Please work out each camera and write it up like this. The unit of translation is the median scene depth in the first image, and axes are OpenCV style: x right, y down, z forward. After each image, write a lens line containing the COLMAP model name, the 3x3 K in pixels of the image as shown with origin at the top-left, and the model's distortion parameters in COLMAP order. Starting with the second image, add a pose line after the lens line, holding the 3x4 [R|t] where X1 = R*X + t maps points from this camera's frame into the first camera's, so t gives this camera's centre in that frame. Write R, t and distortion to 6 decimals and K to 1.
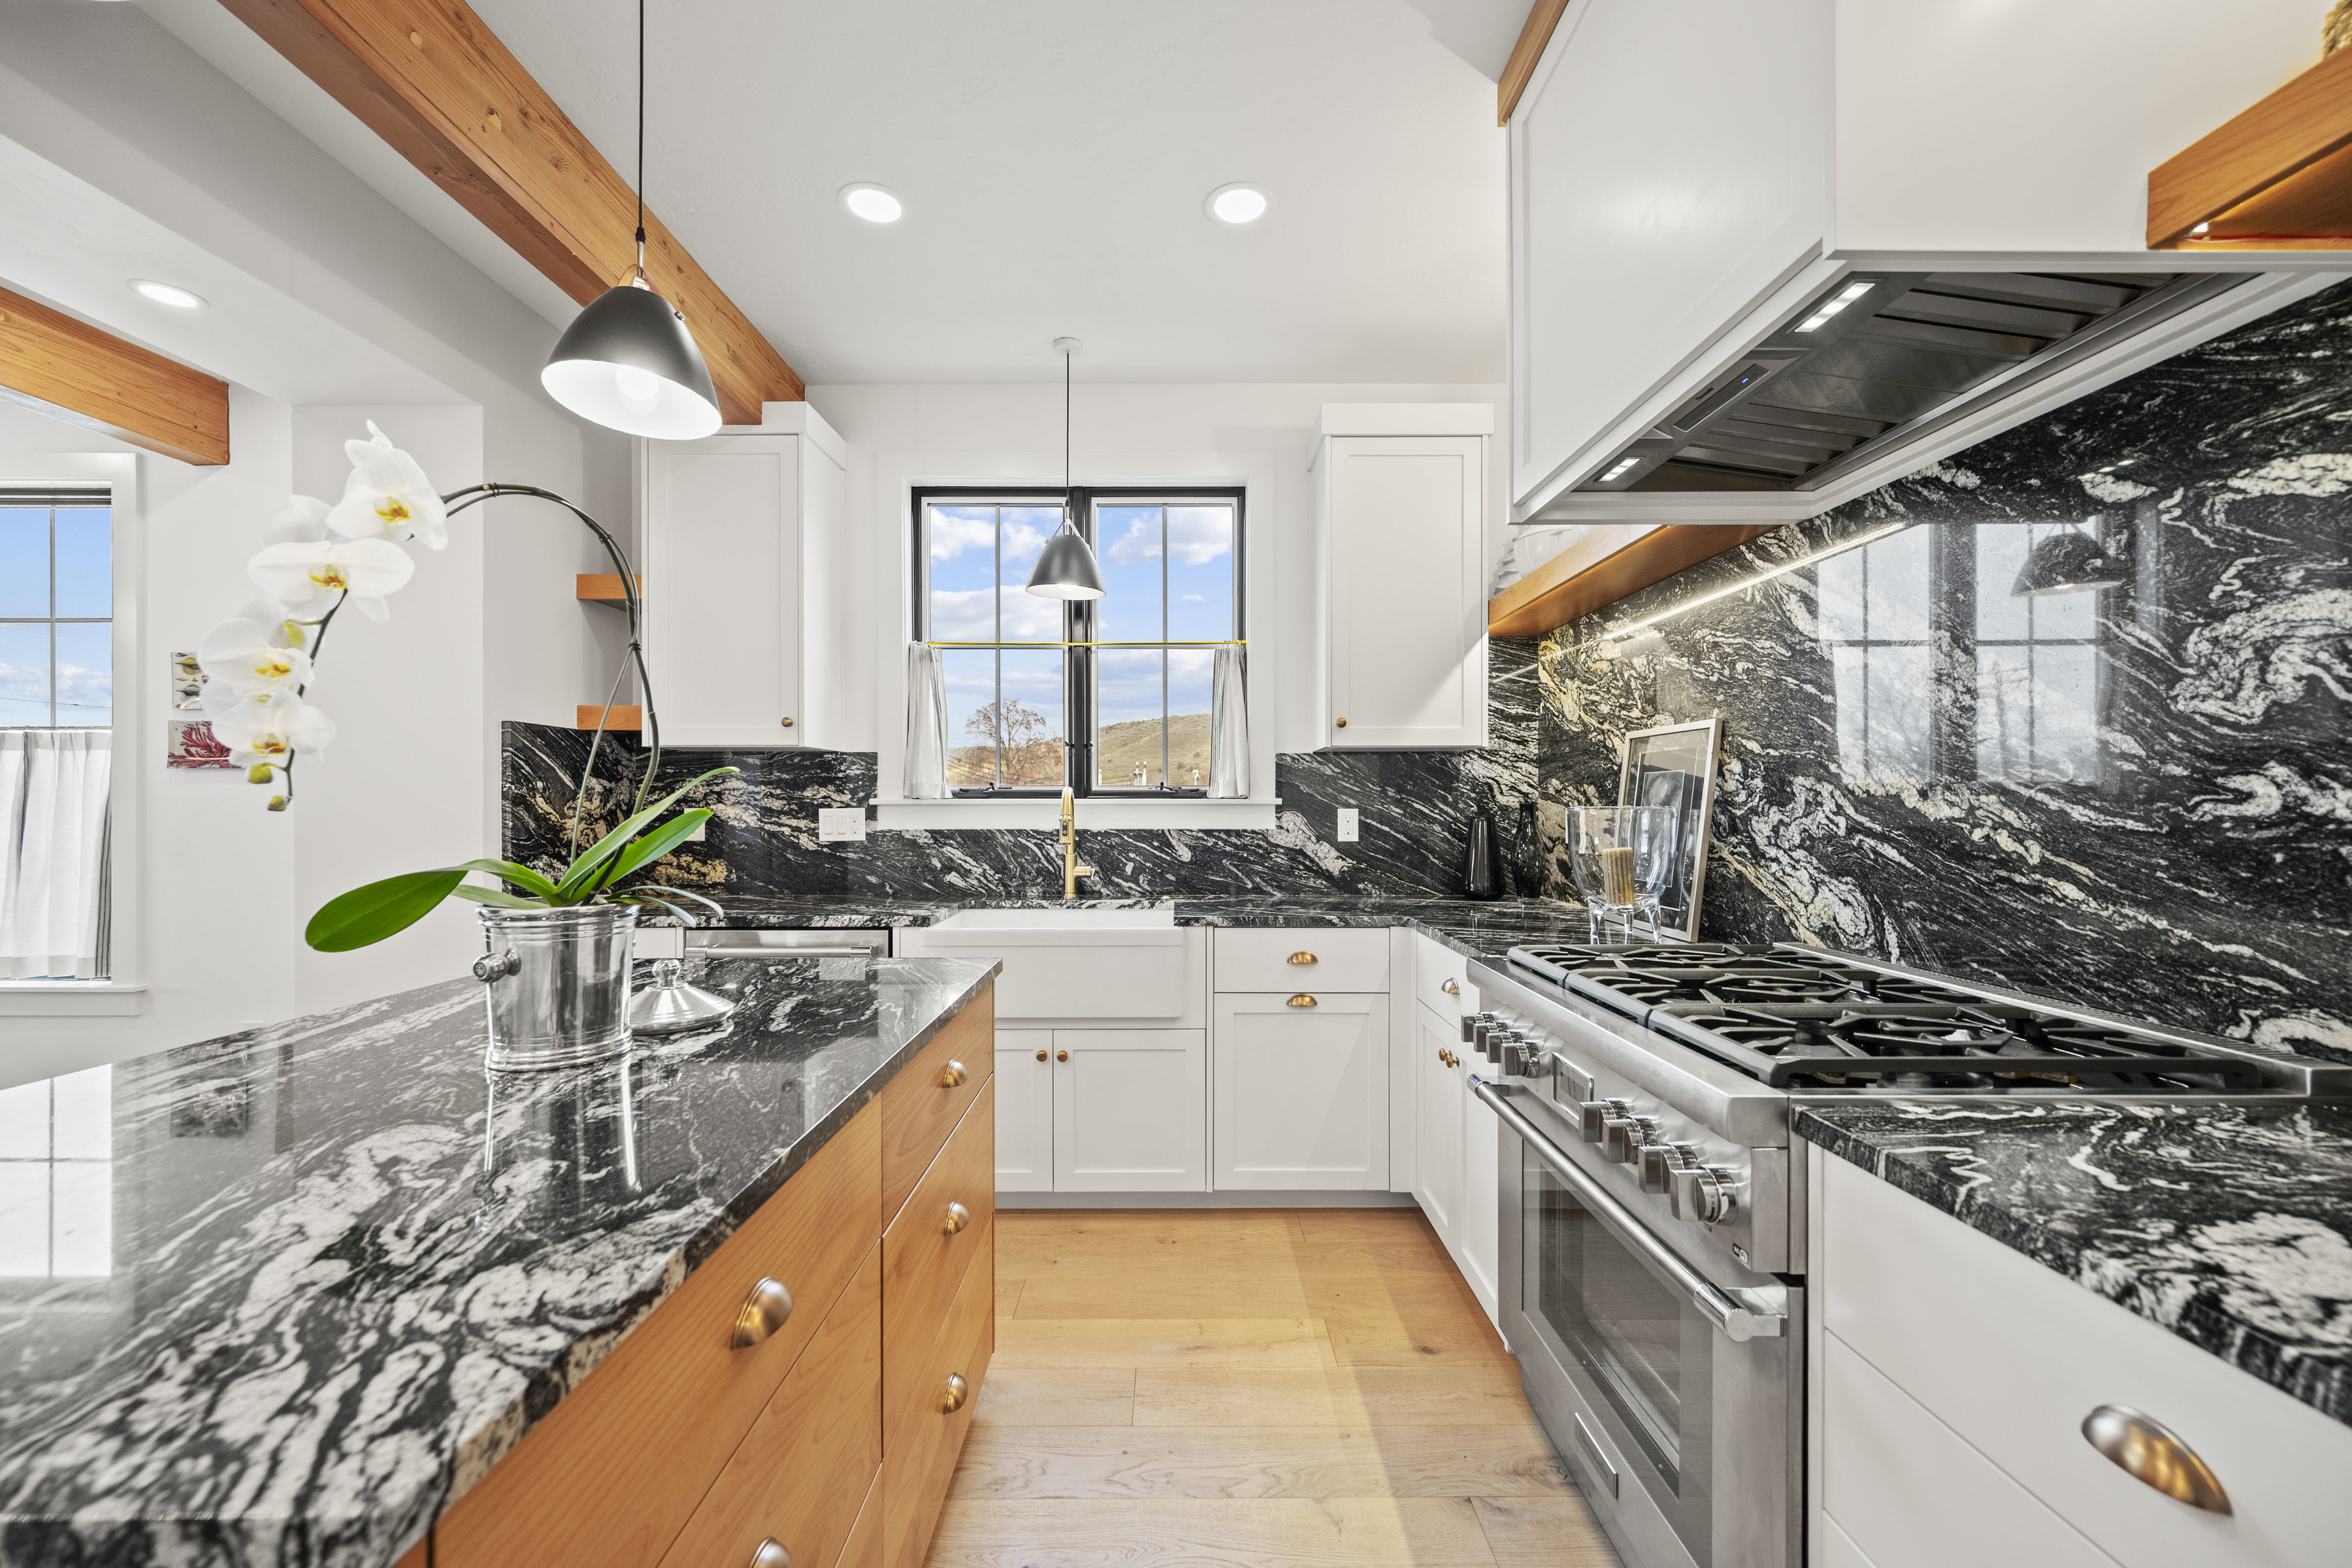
lens RADIAL K [[934.0, 0, 1182.8], [0, 934.0, 797.3], [0, 0, 1]] dist [0.000923, 0.000335]
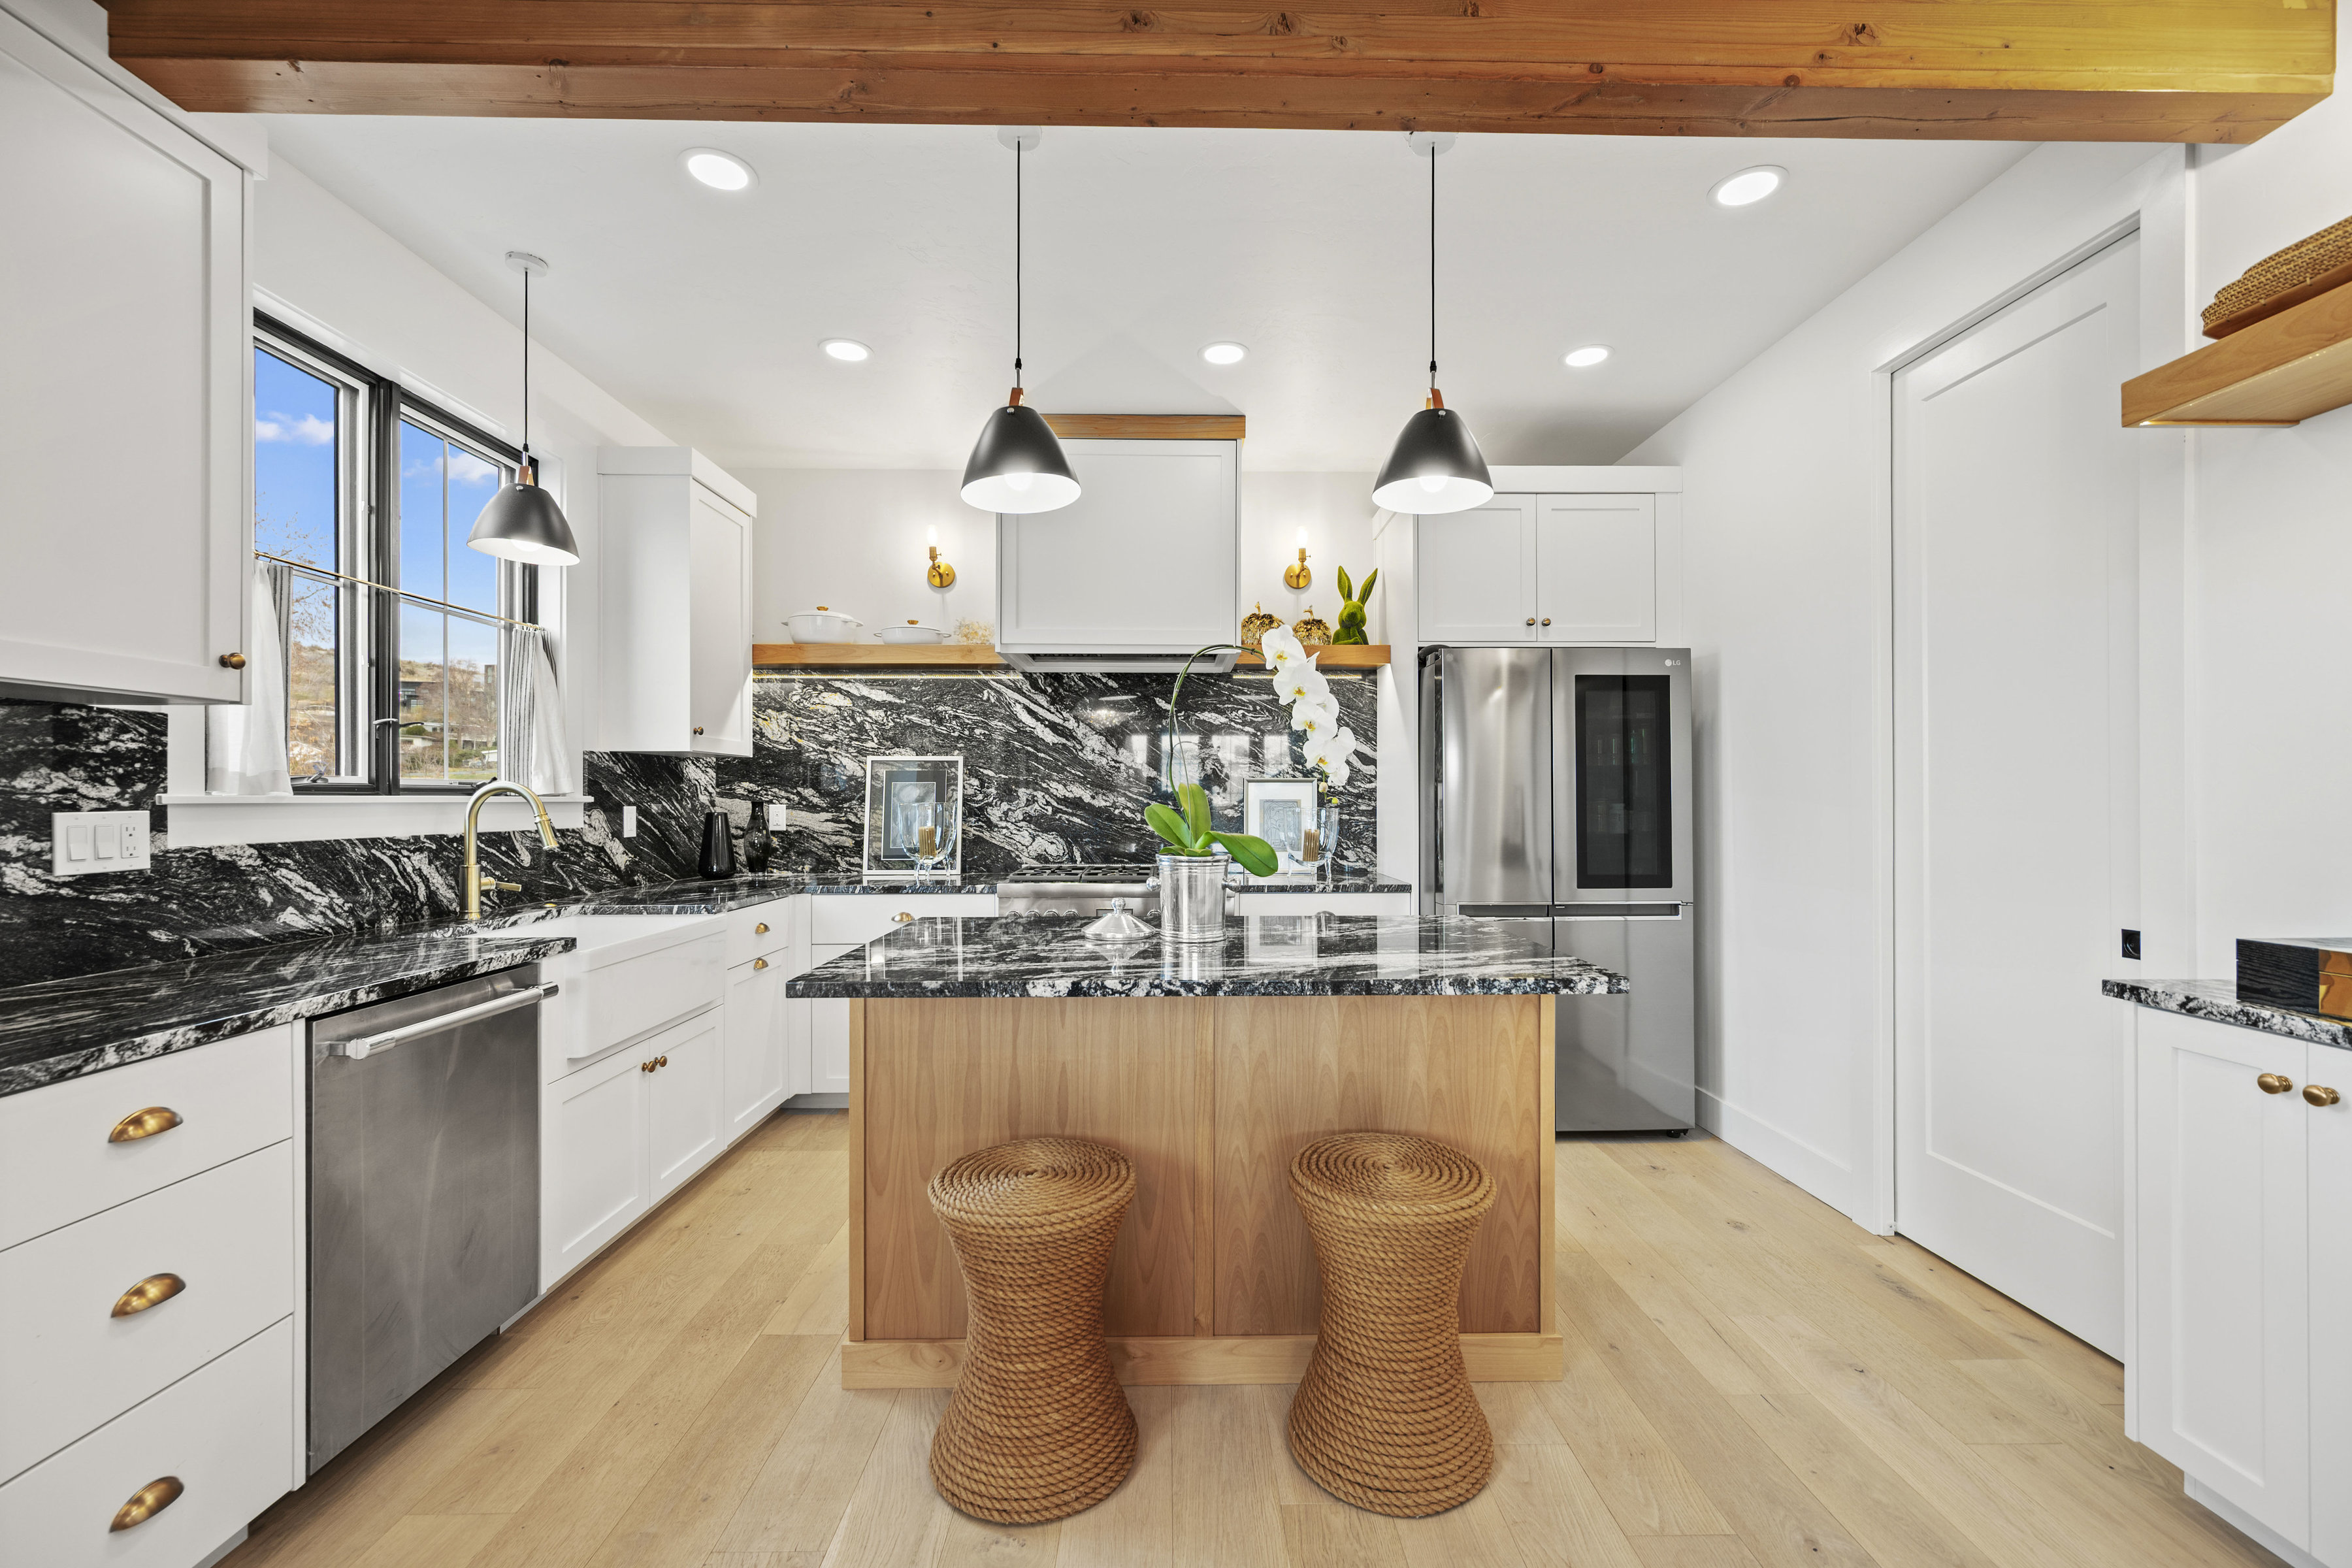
lens RADIAL K [[967.0, 0, 1190.8], [0, 967.0, 790.9], [0, 0, 1]] dist [0.003018, -0.001669]
pose [[-0.023749, 0.009481, 0.999673, -1.403525], [-0.004906, 0.999942, -0.009600, 0.003053], [-0.999706, -0.005132, -0.023701, 0.575975]]
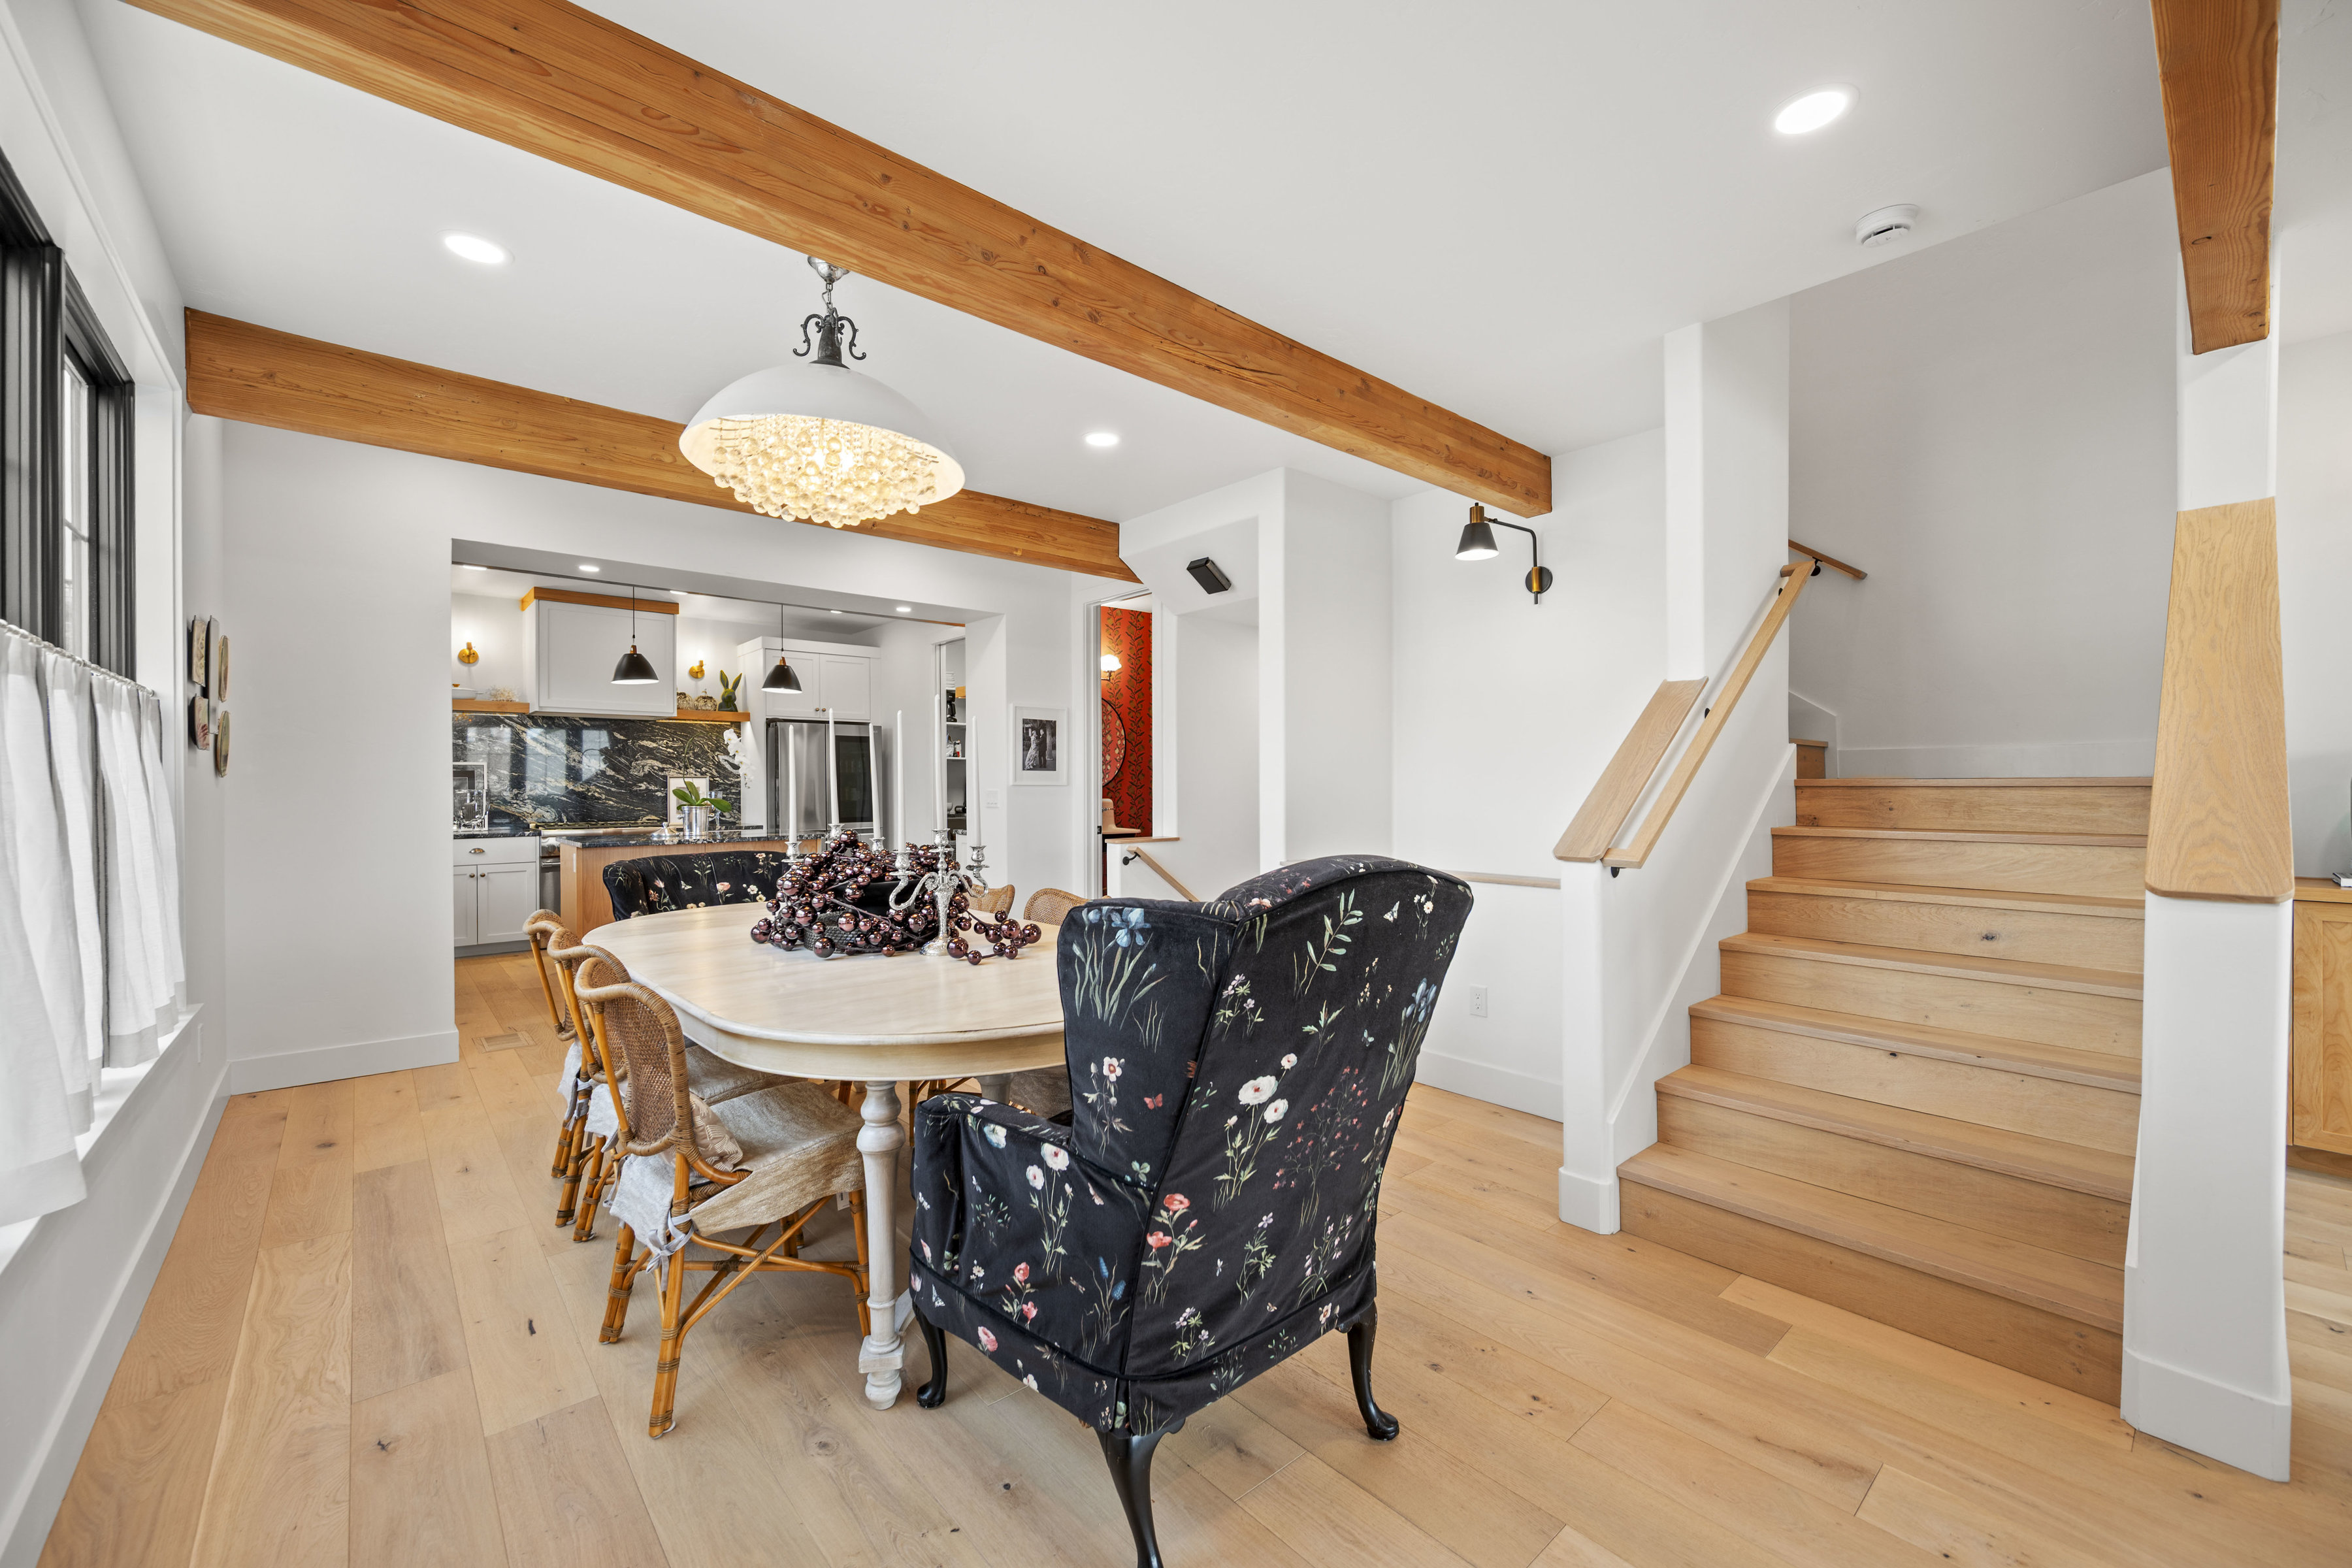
lens RADIAL K [[934.0, 0, 1192.8], [0, 934.0, 793.1], [0, 0, 1]] dist [0.000923, 0.000335]
pose [[-0.654011, -0.004778, 0.756470, -3.585011], [-0.002955, 0.999989, 0.003761, 0.005321], [-0.756479, 0.000224, -0.654018, 1.265878]]
